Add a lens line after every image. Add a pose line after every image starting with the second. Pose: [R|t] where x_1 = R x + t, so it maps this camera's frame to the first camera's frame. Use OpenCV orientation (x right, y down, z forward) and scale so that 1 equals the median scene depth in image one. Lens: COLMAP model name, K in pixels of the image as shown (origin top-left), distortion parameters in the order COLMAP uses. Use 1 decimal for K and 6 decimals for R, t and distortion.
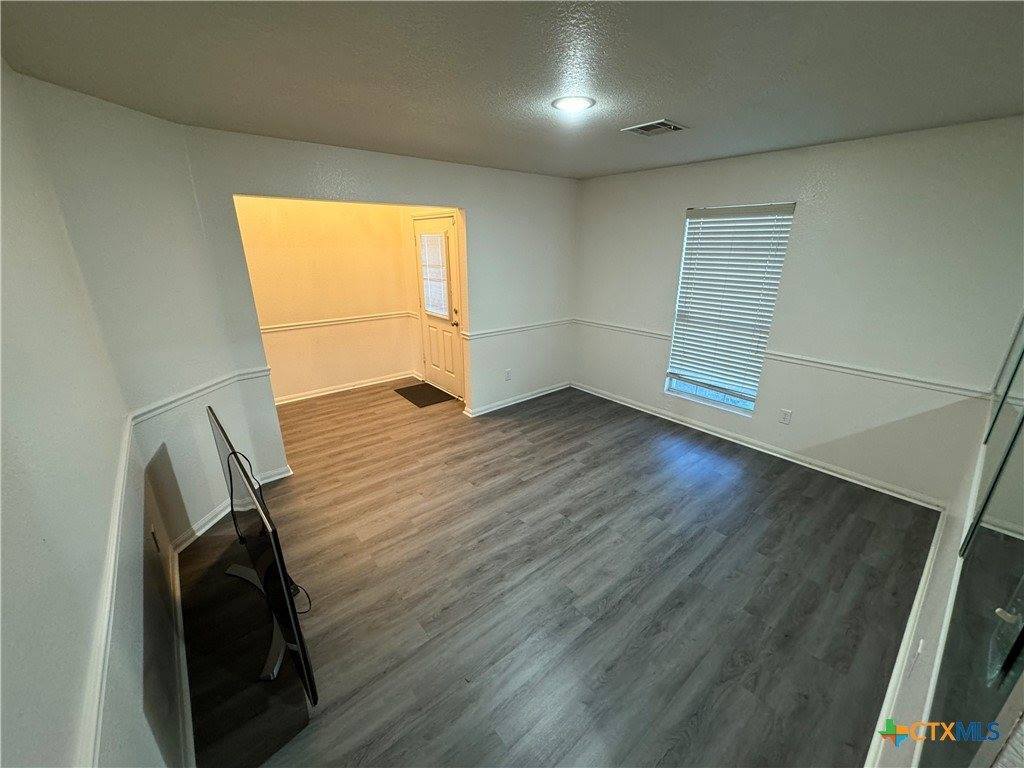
lens RADIAL K [[407.9, 0, 511.7], [0, 407.9, 385.0], [0, 0, 1]] dist [0.000690, -0.000011]
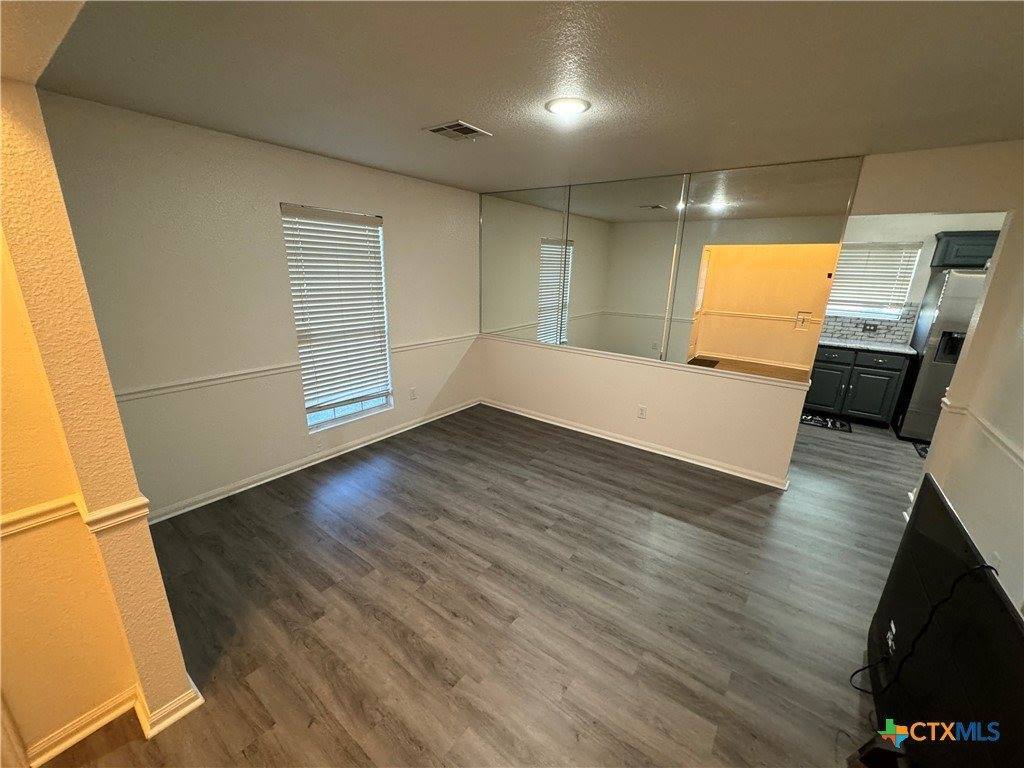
lens RADIAL K [[407.9, 0, 511.3], [0, 407.9, 384.1], [0, 0, 1]] dist [0.000690, -0.000011]
pose [[-0.231812, -0.273937, 0.933393, -0.501741], [0.292580, 0.895465, 0.335469, -0.256098], [-0.927718, 0.350858, -0.127431, 0.817228]]
